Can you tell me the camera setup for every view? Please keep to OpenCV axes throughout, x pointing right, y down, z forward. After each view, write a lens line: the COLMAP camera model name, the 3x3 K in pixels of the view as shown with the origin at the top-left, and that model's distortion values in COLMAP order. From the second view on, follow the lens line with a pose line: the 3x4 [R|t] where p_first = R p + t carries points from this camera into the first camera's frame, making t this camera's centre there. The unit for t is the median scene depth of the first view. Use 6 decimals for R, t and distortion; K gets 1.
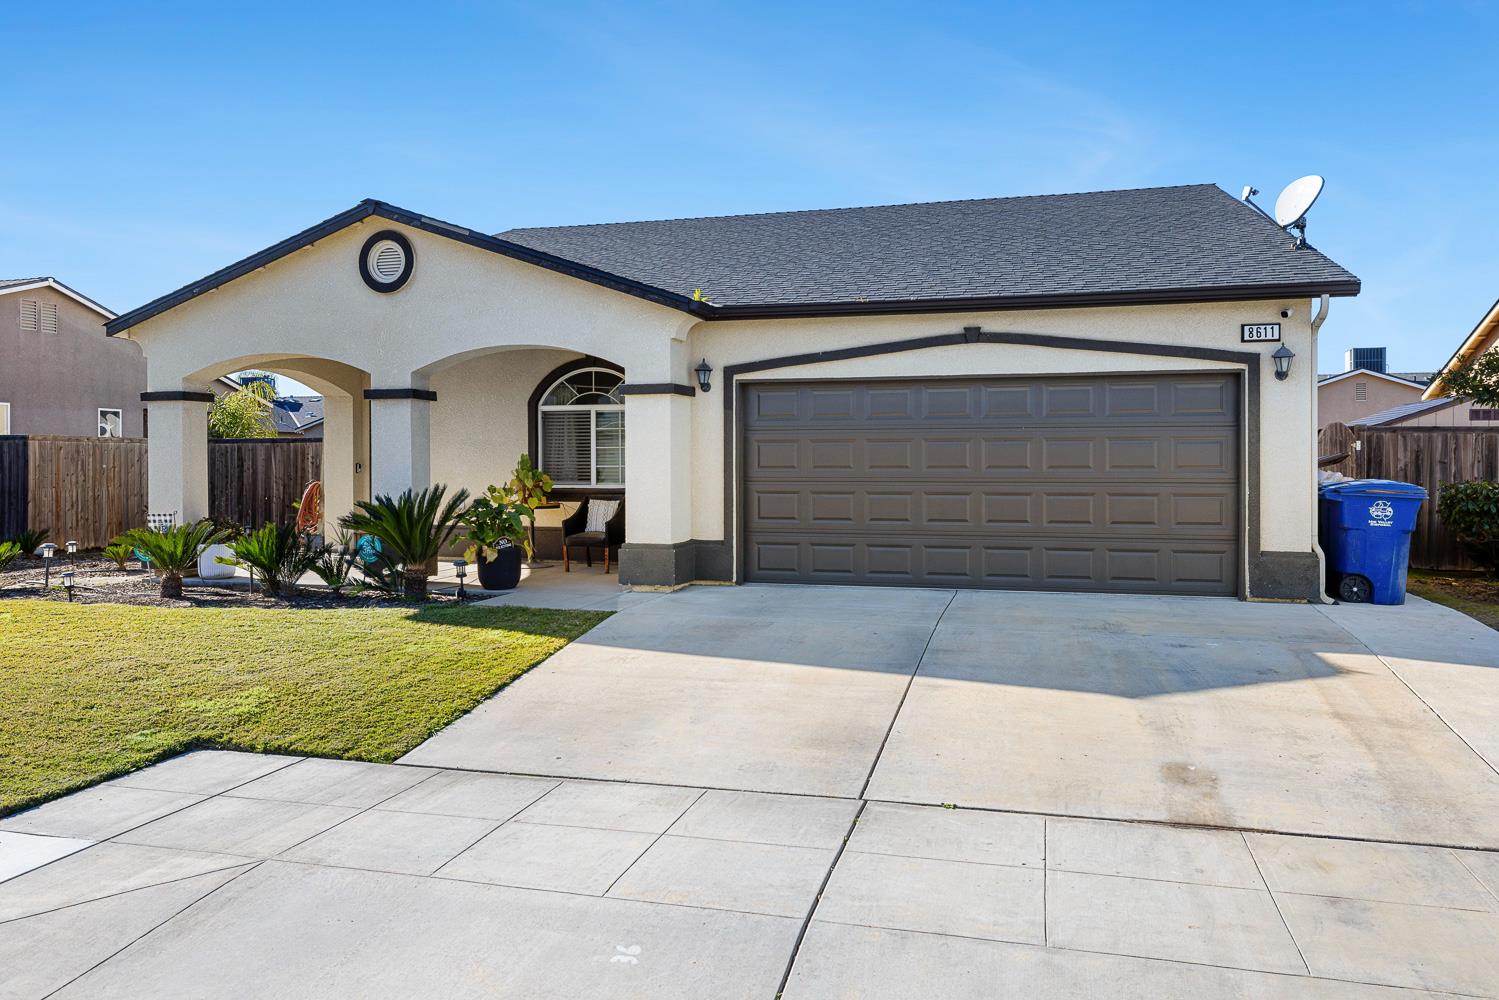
lens RADIAL K [[1094.6, 0, 758.1], [0, 1094.6, 472.4], [0, 0, 1]] dist [-0.002787, 0.003737]
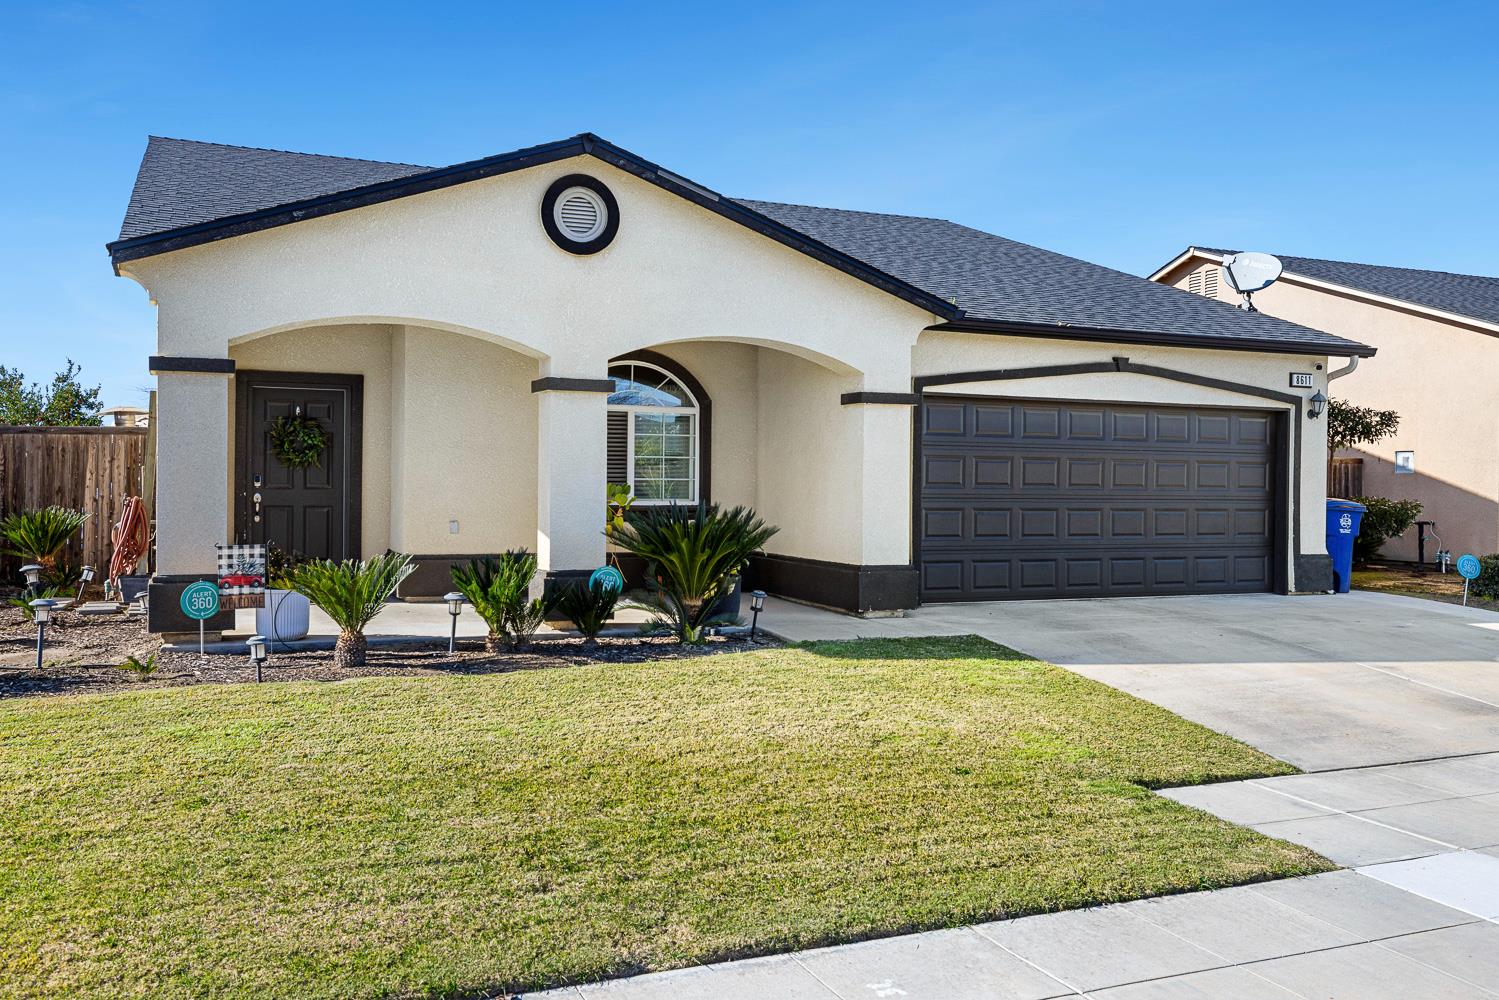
lens RADIAL K [[1288.9, 0, 751.8], [0, 1288.9, 489.6], [0, 0, 1]] dist [0.001208, 0.009913]
pose [[0.777985, 0.006087, 0.628254, -0.847157], [-0.007907, 0.999969, 0.000104, 0.002019], [-0.628233, -0.005049, 0.778009, 0.216657]]
